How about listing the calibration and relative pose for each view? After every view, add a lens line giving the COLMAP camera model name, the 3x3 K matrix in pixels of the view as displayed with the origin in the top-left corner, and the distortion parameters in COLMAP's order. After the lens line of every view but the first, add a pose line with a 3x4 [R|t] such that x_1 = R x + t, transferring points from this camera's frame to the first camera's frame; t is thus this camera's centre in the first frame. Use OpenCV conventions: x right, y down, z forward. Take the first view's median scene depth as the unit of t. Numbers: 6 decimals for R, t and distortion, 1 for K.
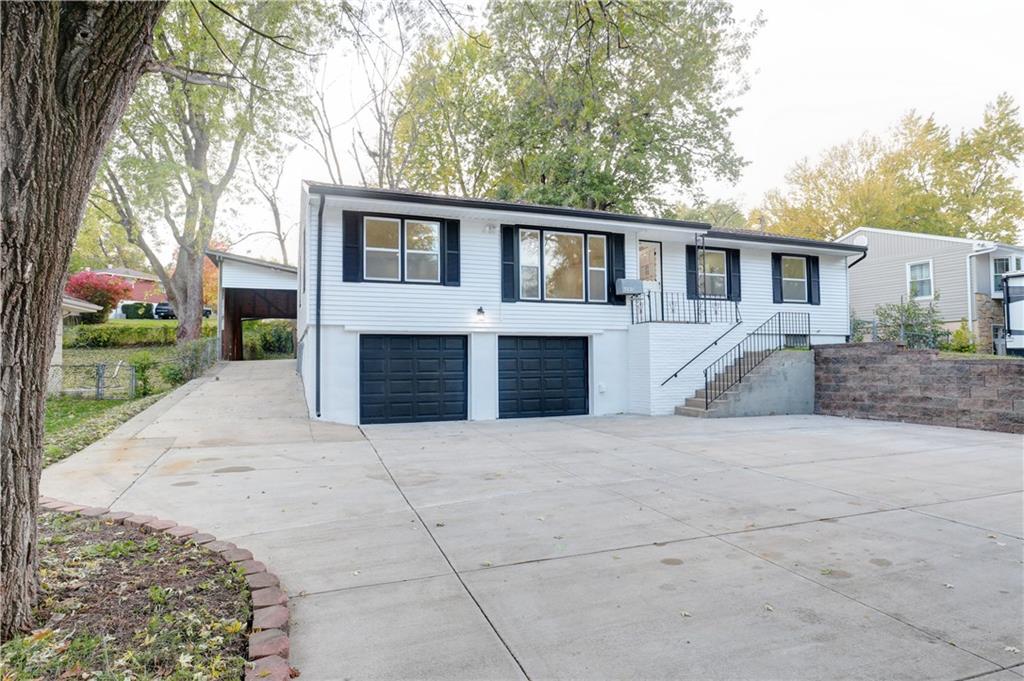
lens RADIAL K [[591.7, 0, 514.8], [0, 591.7, 337.7], [0, 0, 1]] dist [-0.012639, 0.001863]
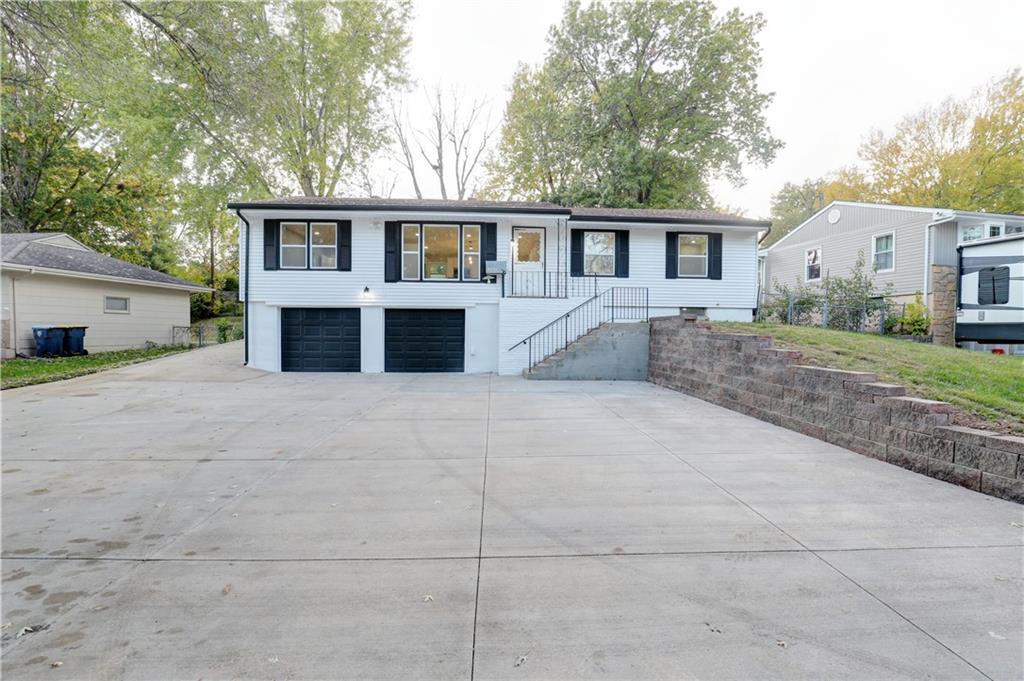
lens RADIAL K [[470.3, 0, 516.4], [0, 470.3, 341.0], [0, 0, 1]] dist [-0.038620, 0.007411]
pose [[0.951567, 0.023795, -0.306519, 0.529912], [-0.001836, 0.997422, 0.071732, -0.006443], [0.307436, -0.067695, 0.949158, 0.102687]]
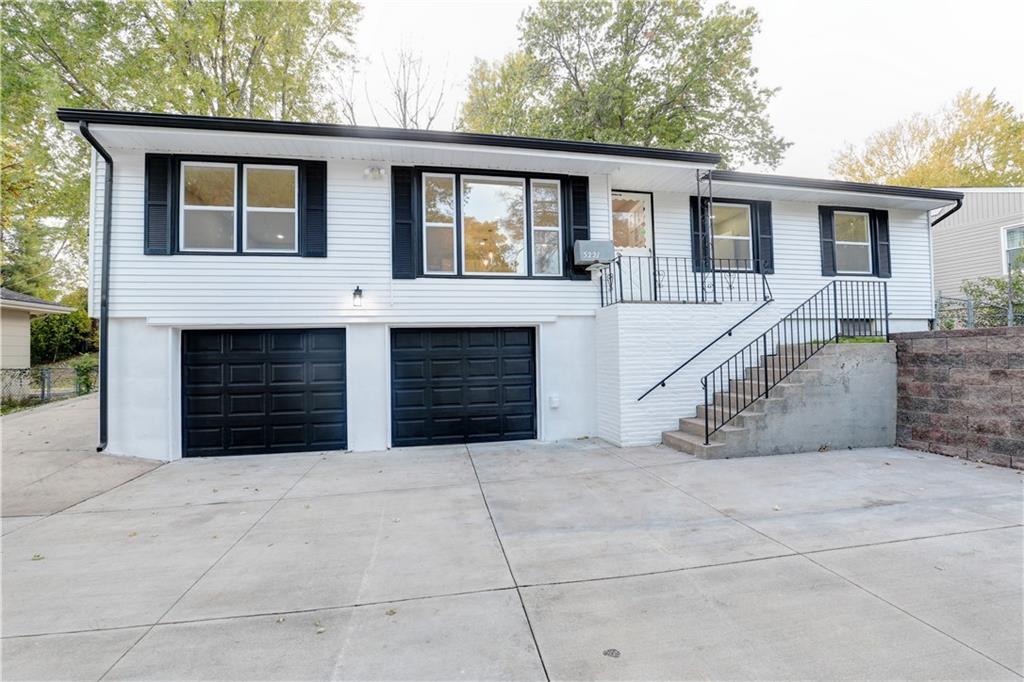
lens RADIAL K [[470.3, 0, 514.0], [0, 470.3, 341.7], [0, 0, 1]] dist [-0.038620, 0.007411]
pose [[0.985780, -0.015131, -0.167355, 0.192692], [0.018687, 0.999631, 0.019694, 0.004126], [0.166996, -0.022542, 0.985700, 0.454654]]
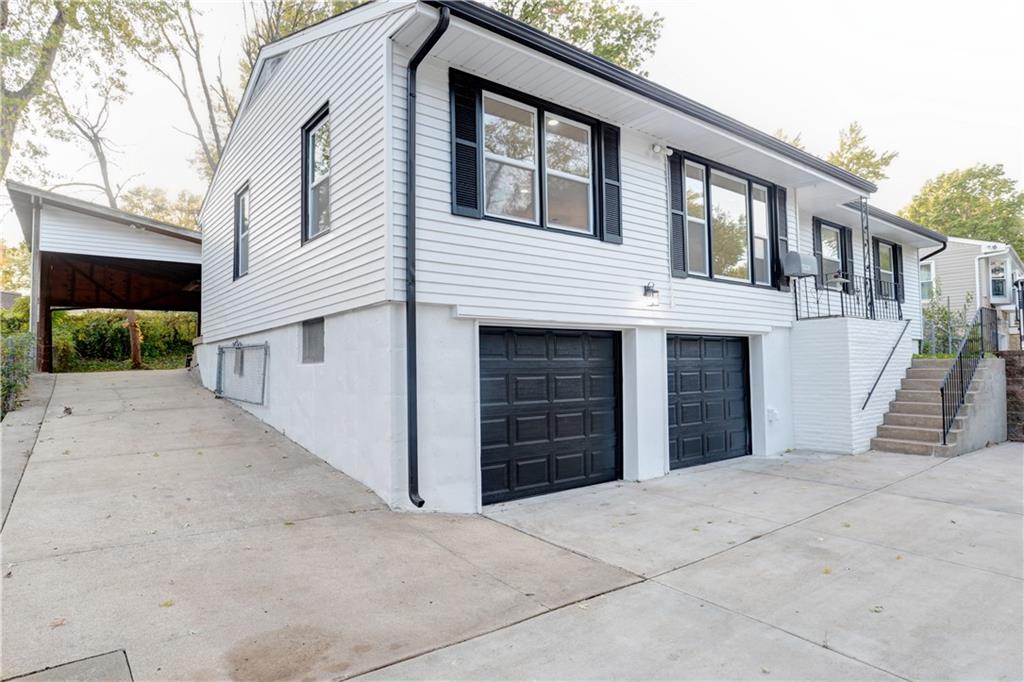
lens RADIAL K [[591.2, 0, 511.8], [0, 591.2, 341.2], [0, 0, 1]] dist [-0.011480, 0.000582]
pose [[0.956792, 0.008942, 0.290637, -0.324255], [-0.008287, 0.999960, -0.003487, 0.007551], [-0.290657, 0.000928, 0.956827, 0.447540]]
